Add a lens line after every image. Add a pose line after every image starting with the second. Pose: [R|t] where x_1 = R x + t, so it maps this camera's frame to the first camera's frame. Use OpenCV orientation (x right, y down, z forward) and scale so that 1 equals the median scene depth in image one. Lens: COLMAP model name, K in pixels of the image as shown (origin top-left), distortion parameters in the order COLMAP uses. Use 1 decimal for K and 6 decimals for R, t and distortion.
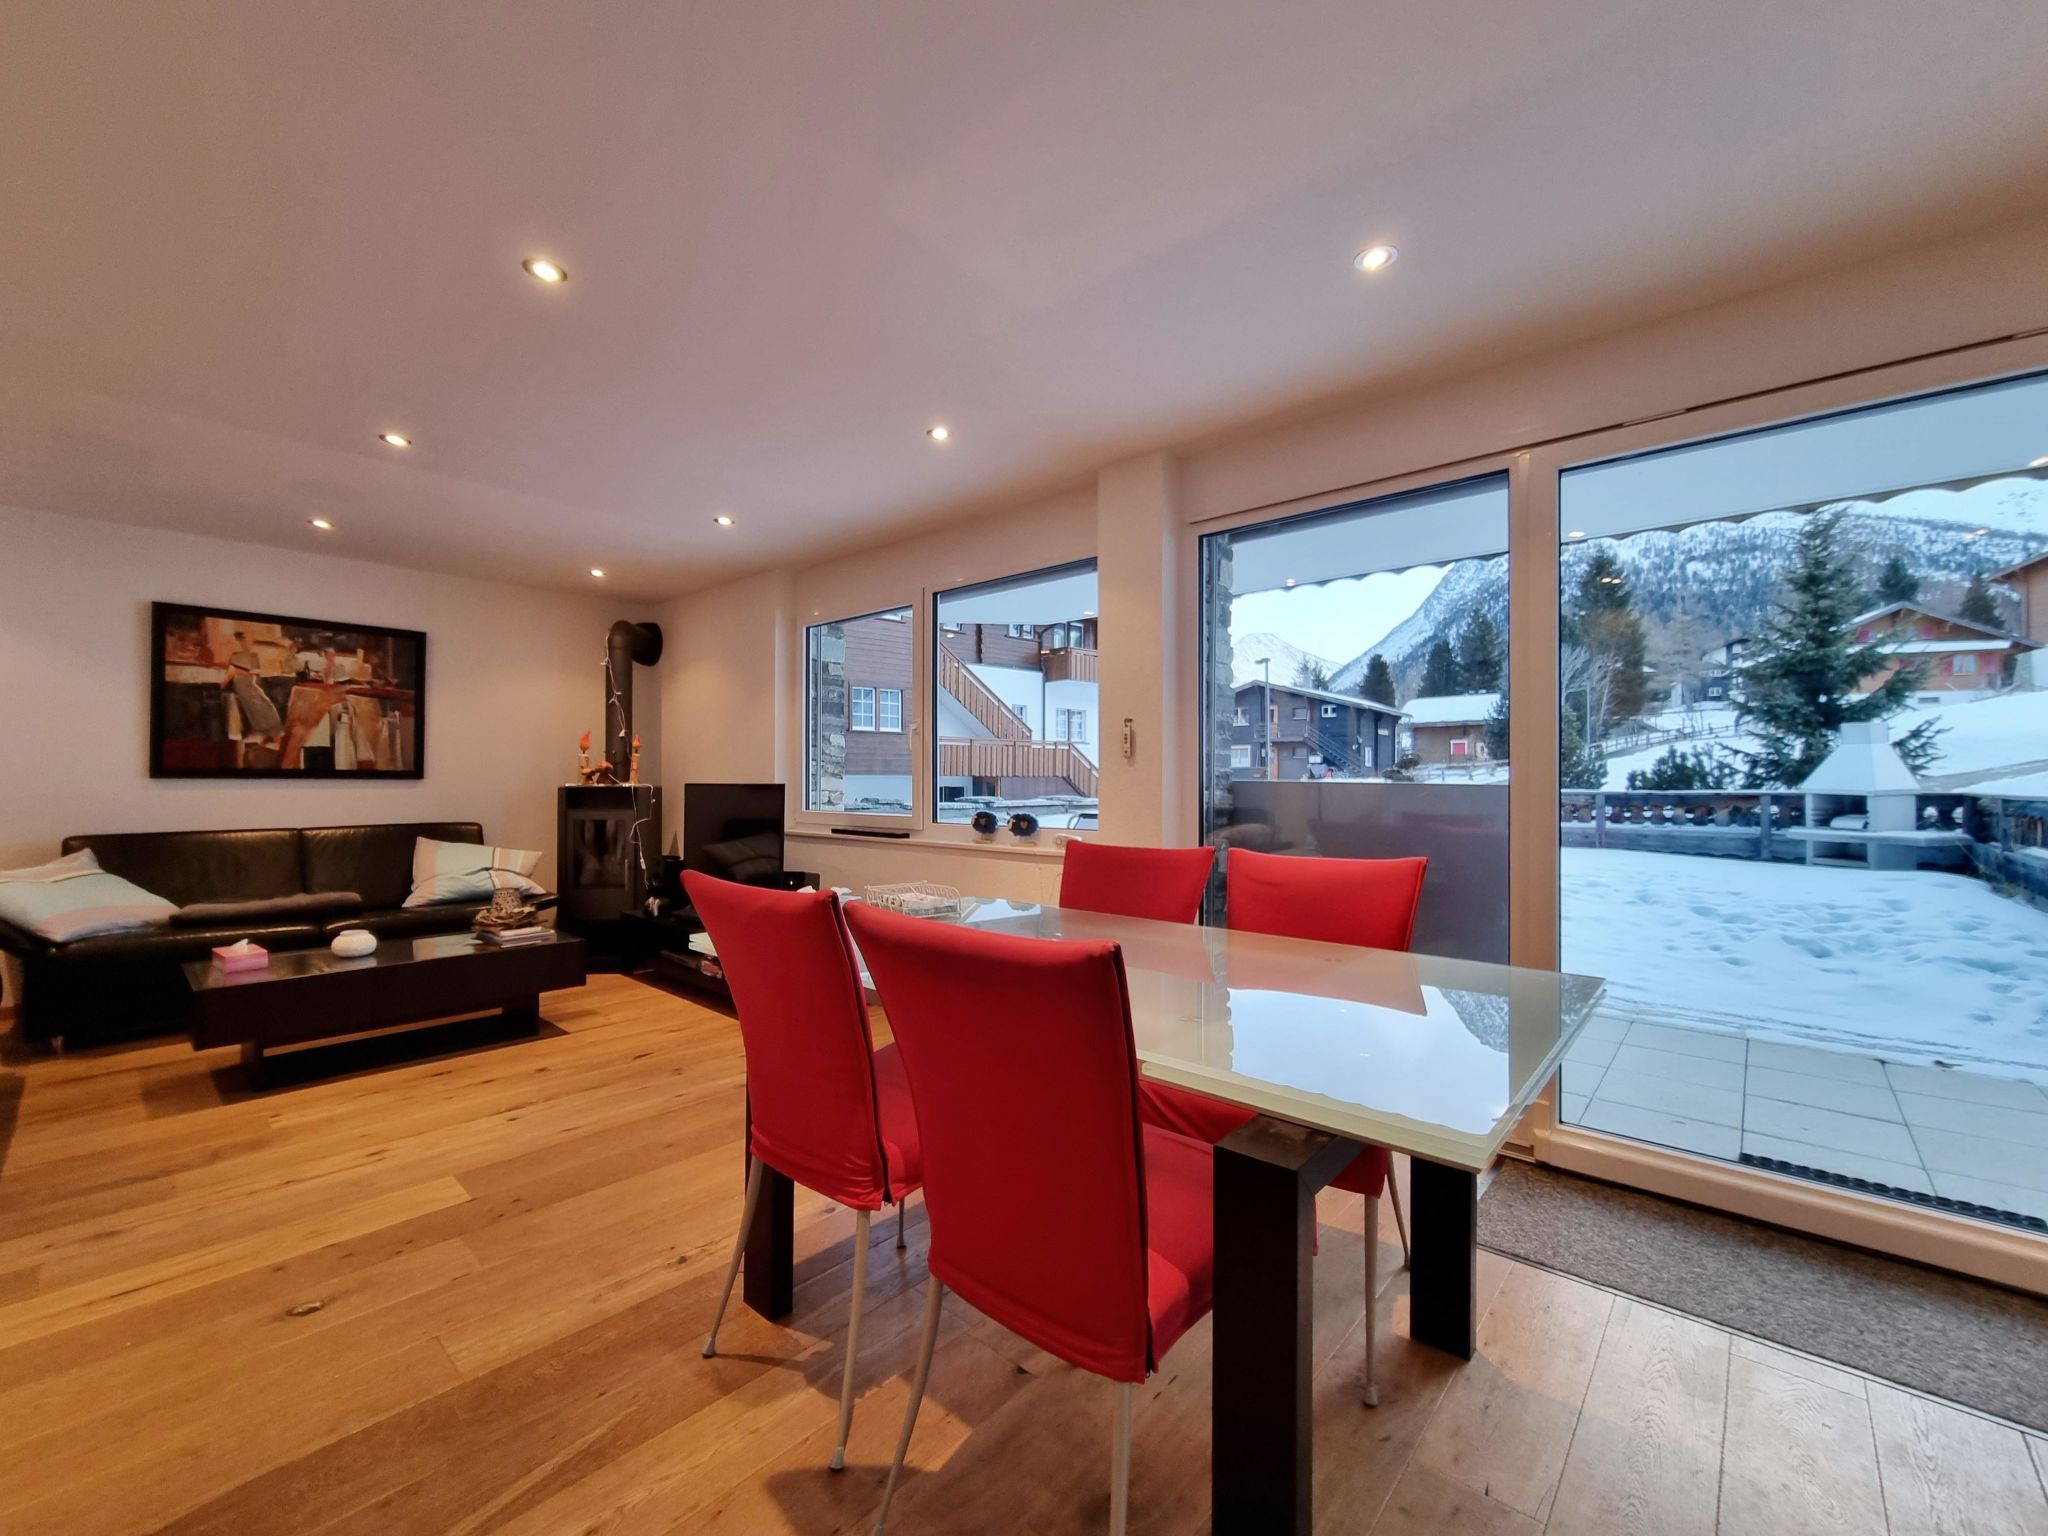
lens RADIAL K [[835.5, 0, 1044.1], [0, 835.5, 805.9], [0, 0, 1]] dist [-0.005362, -0.000656]
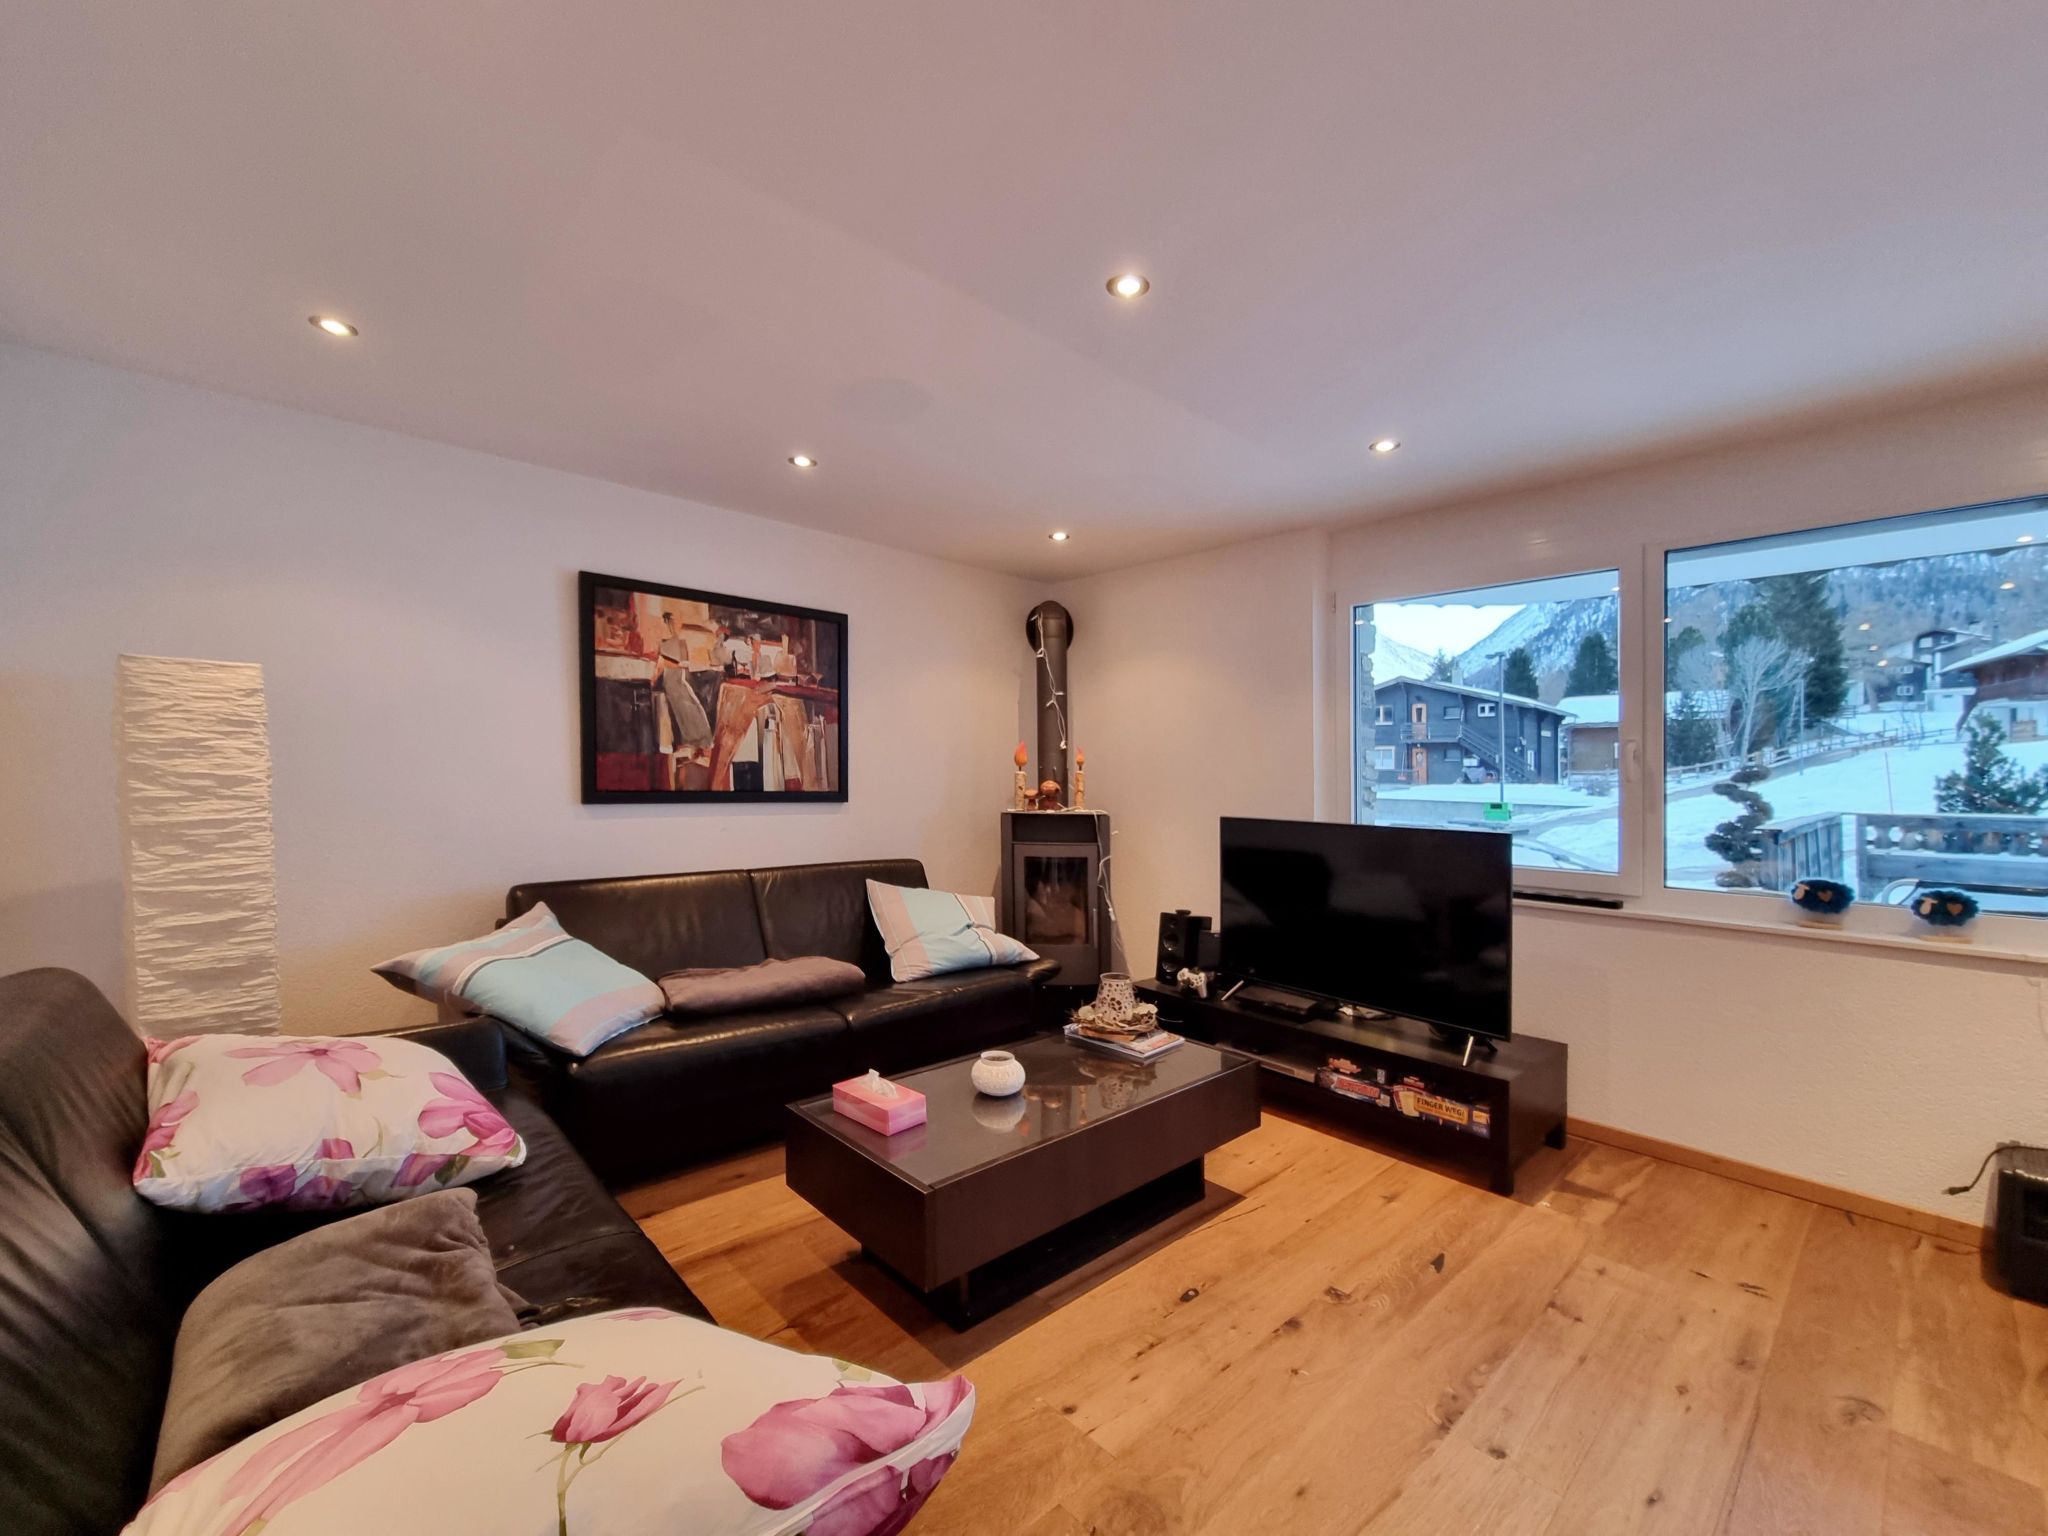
lens RADIAL K [[835.5, 0, 1038.1], [0, 835.5, 840.5], [0, 0, 1]] dist [-0.005362, -0.000656]
pose [[0.995057, 0.019974, -0.097277, -0.525759], [-0.015575, 0.998831, 0.045771, -0.037760], [0.098077, -0.044030, 0.994204, 0.246920]]
